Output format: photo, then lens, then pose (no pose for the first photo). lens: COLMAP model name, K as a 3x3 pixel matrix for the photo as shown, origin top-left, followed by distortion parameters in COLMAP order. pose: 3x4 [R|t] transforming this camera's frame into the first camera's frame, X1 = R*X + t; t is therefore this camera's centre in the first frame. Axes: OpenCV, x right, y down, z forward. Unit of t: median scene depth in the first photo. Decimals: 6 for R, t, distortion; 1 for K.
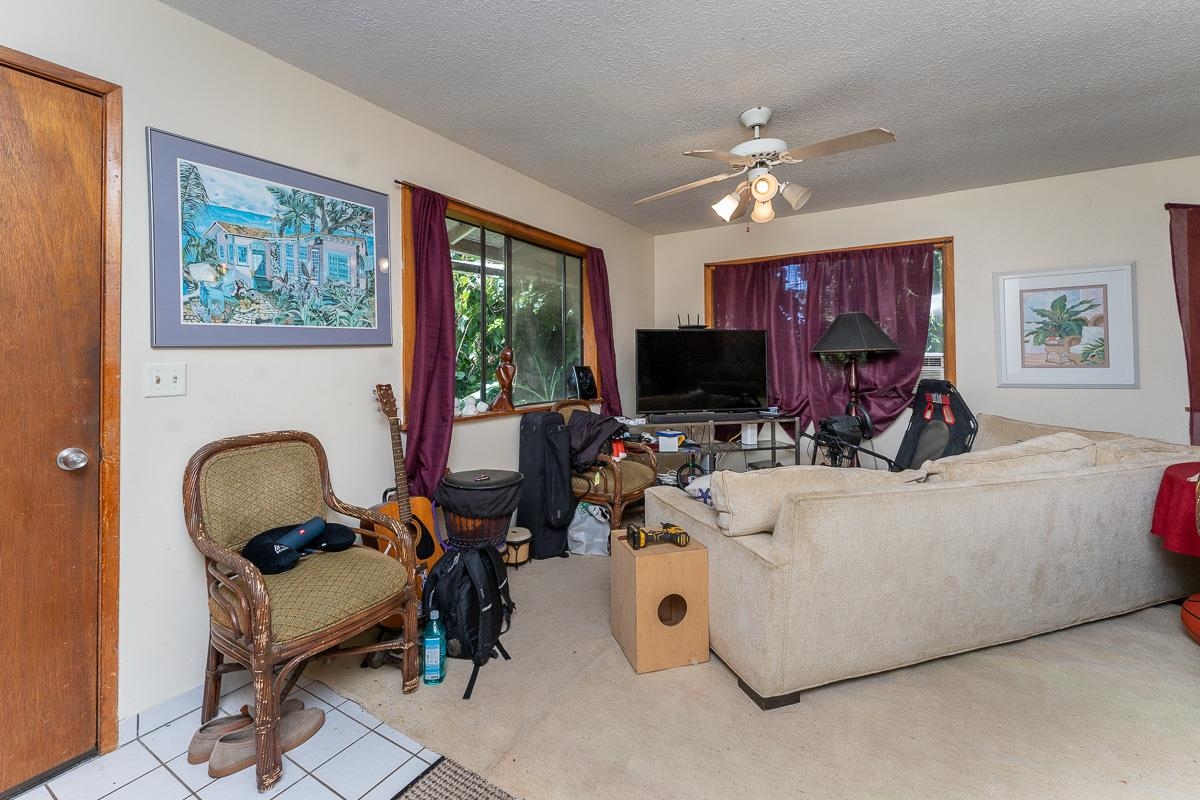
lens RADIAL K [[508.9, 0, 600.7], [0, 508.9, 363.2], [0, 0, 1]] dist [-0.000071, 0.000080]
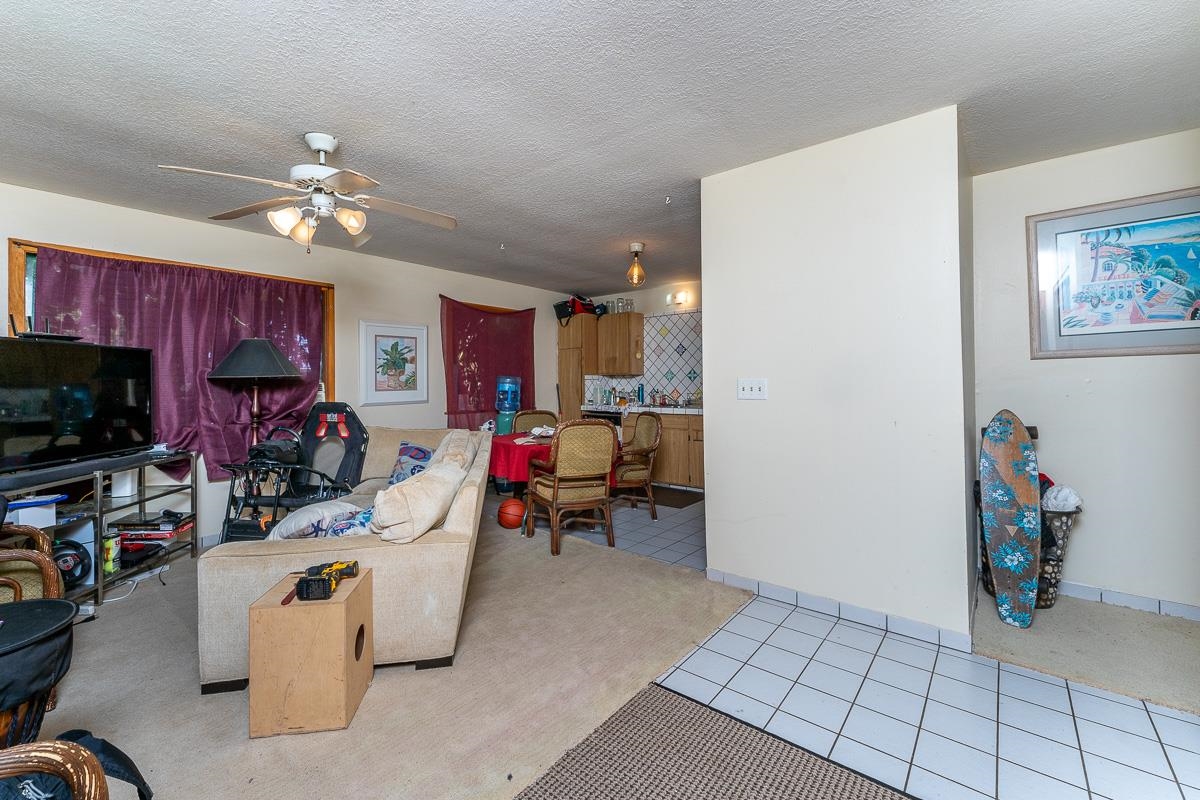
lens RADIAL K [[489.4, 0, 584.3], [0, 489.4, 375.0], [0, 0, 1]] dist [-0.000585, 0.000187]
pose [[0.151551, 0.021887, 0.988207, -0.405274], [0.012039, 0.999640, -0.023986, 0.003941], [-0.988376, 0.015533, 0.151233, 0.251069]]
